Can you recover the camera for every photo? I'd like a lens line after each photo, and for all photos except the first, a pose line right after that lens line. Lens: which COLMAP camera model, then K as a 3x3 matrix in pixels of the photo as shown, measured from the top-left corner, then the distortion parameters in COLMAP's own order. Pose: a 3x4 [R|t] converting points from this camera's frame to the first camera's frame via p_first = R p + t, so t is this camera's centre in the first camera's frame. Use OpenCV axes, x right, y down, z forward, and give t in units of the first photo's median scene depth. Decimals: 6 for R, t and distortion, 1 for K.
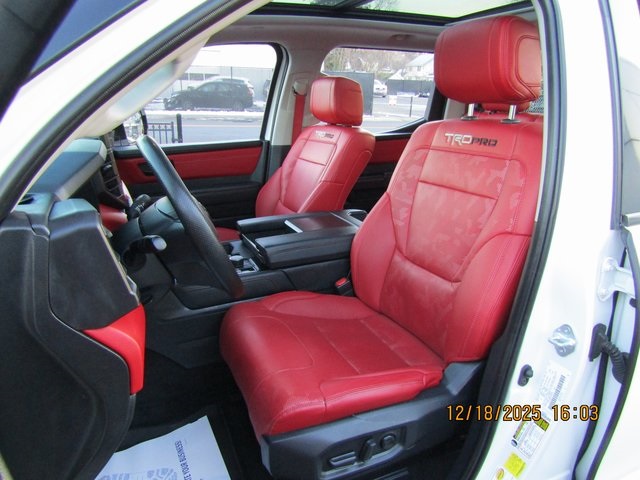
lens RADIAL K [[449.0, 0, 321.6], [0, 449.0, 236.7], [0, 0, 1]] dist [-0.031932, 0.009582]
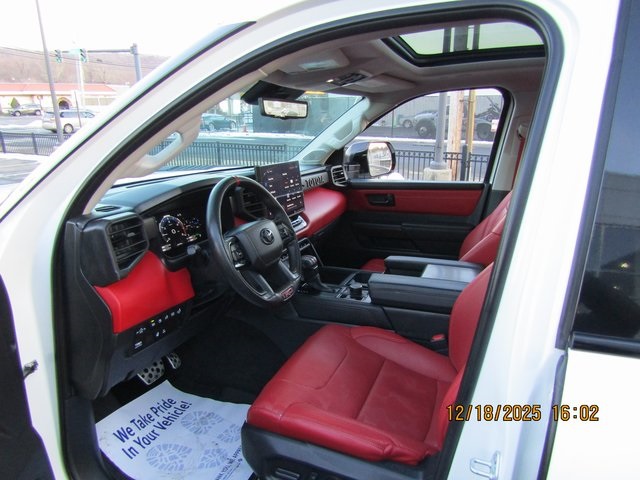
lens RADIAL K [[449.0, 0, 320.7], [0, 449.0, 240.2], [0, 0, 1]] dist [-0.031932, 0.009582]
pose [[0.707454, 0.167676, -0.686581, 0.311206], [-0.206435, 0.978110, 0.026162, -0.047769], [0.675939, 0.123226, 0.726583, 0.070617]]
